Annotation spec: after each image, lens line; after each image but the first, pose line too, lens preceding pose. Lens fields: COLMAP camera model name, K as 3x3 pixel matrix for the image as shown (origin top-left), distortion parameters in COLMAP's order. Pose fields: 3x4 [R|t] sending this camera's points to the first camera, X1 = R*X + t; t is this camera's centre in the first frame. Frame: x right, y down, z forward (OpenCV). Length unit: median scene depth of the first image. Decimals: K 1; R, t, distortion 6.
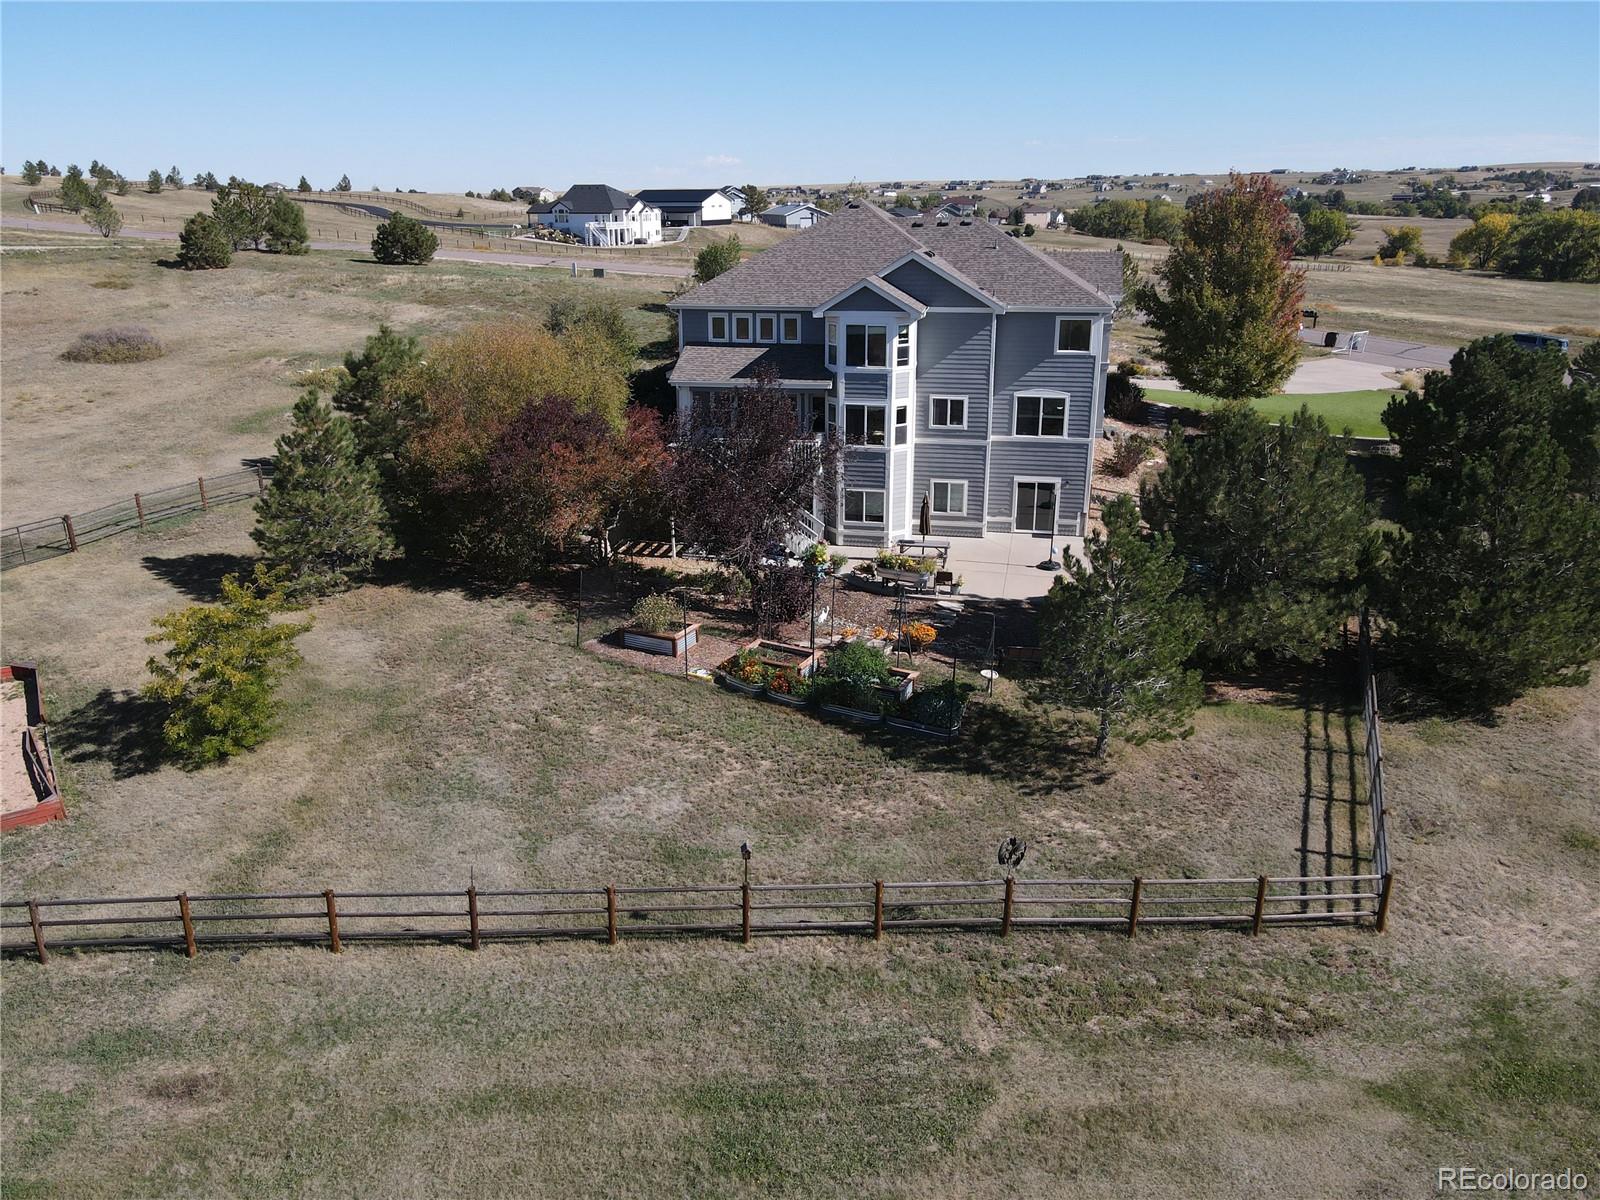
lens RADIAL K [[1179.6, 0, 789.7], [0, 1179.6, 603.3], [0, 0, 1]] dist [0.007989, 0.009652]
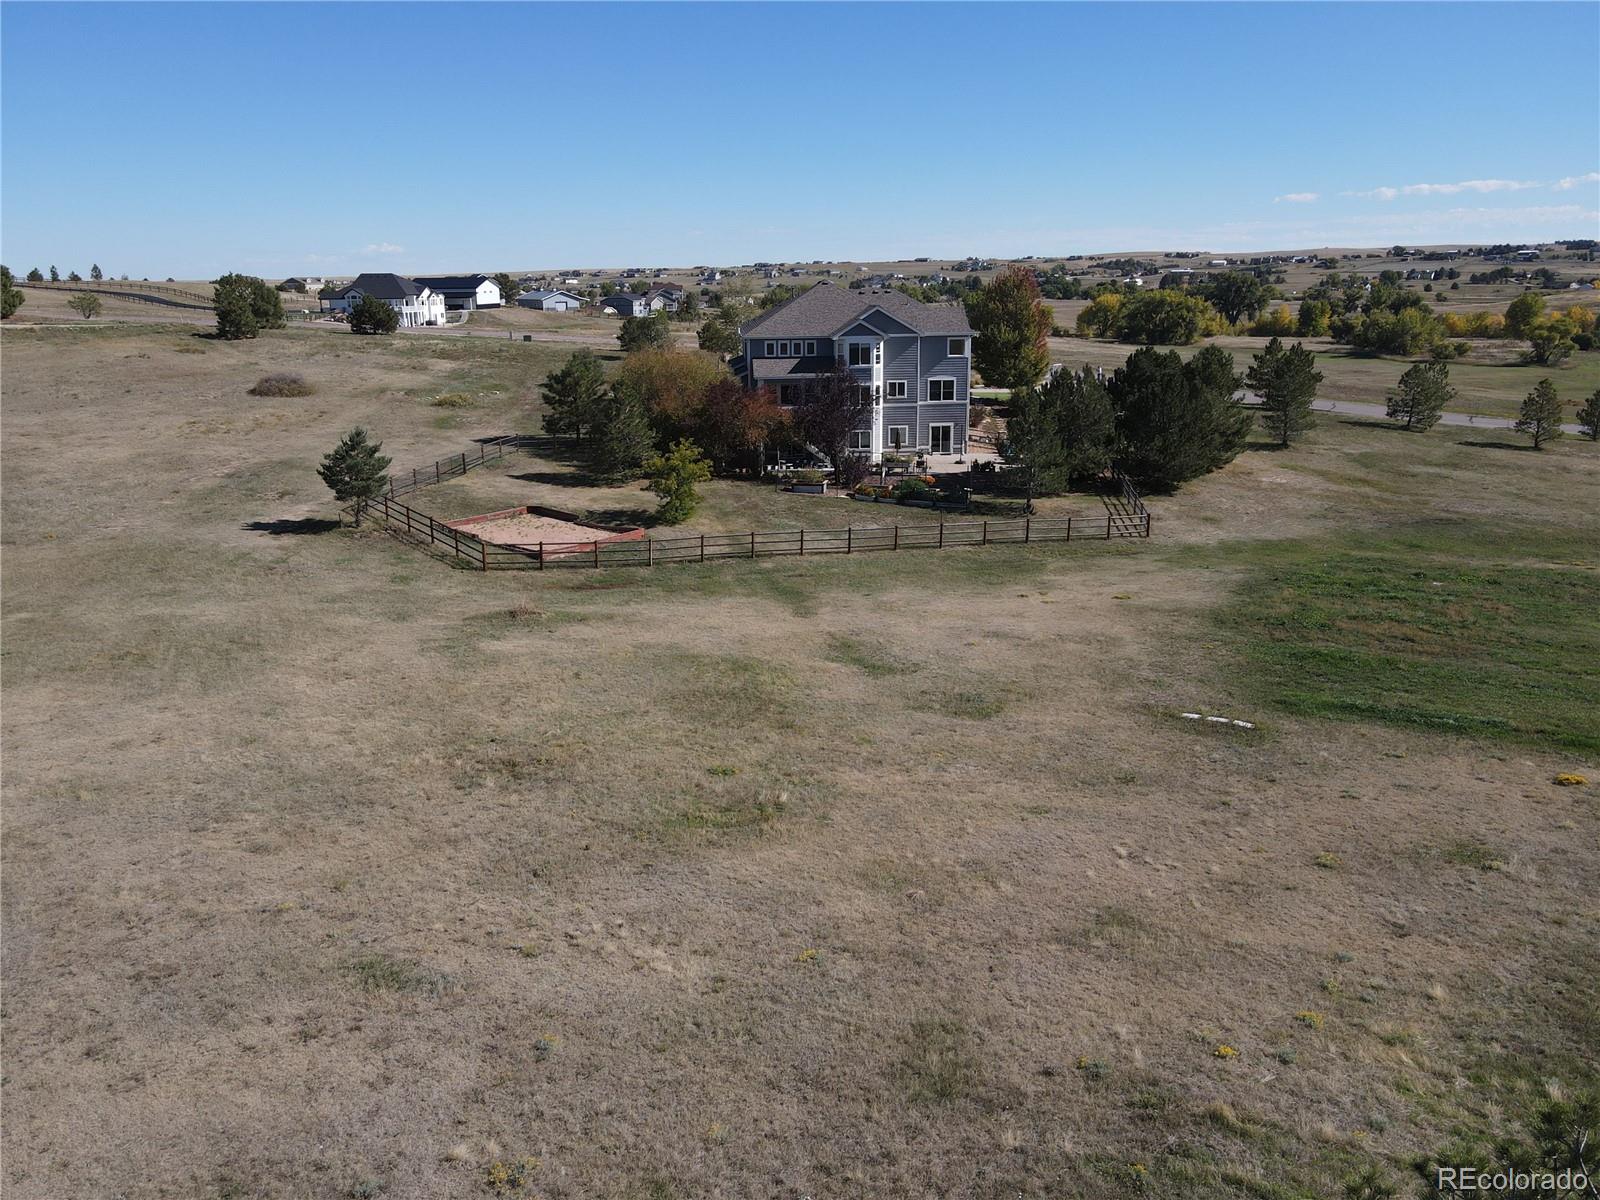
lens RADIAL K [[1179.6, 0, 793.2], [0, 1179.6, 602.1], [0, 0, 1]] dist [0.007989, 0.009652]
pose [[0.964076, -0.076663, 0.254323, -0.527304], [0.093816, 0.994014, -0.055996, 0.264421], [-0.248508, 0.077844, 0.965497, -0.749365]]
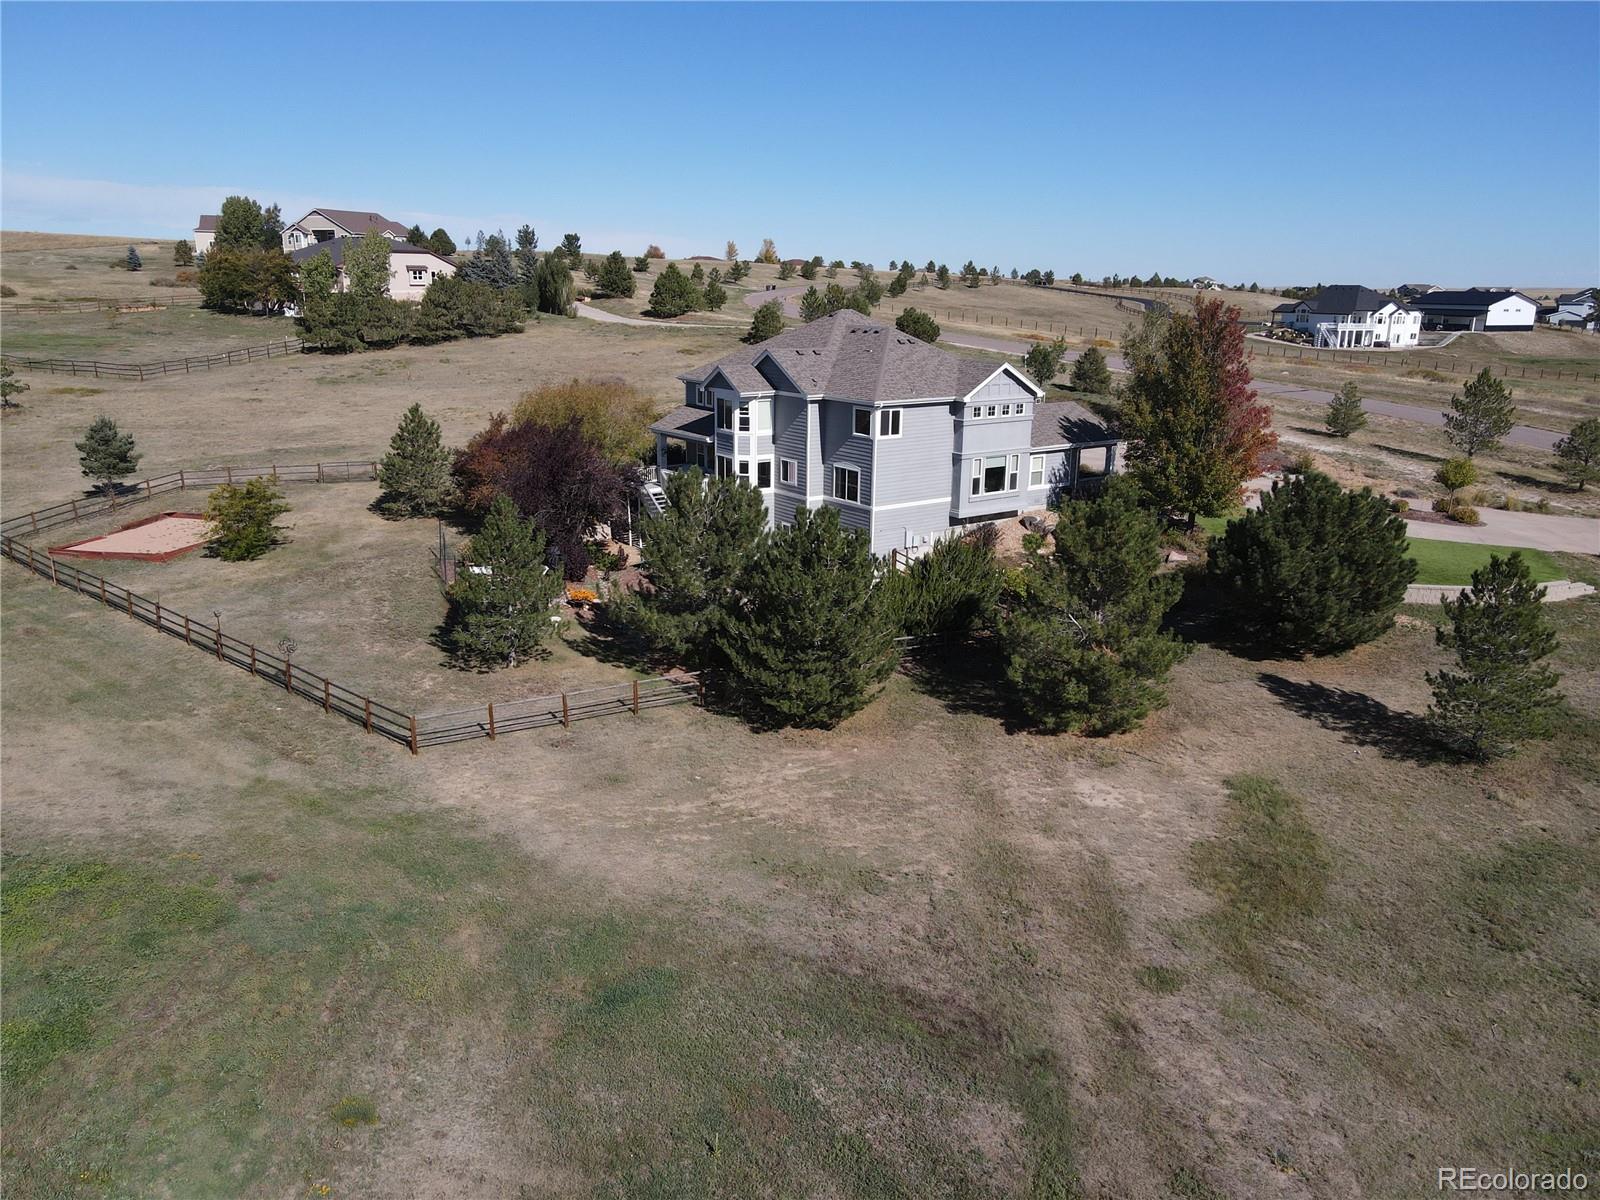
lens RADIAL K [[1179.6, 0, 788.6], [0, 1179.6, 608.3], [0, 0, 1]] dist [0.007989, 0.009652]
pose [[0.728102, 0.197915, -0.656275, 1.013566], [-0.241709, 0.970042, 0.024375, -0.046059], [0.641439, 0.140880, 0.754128, 0.034206]]
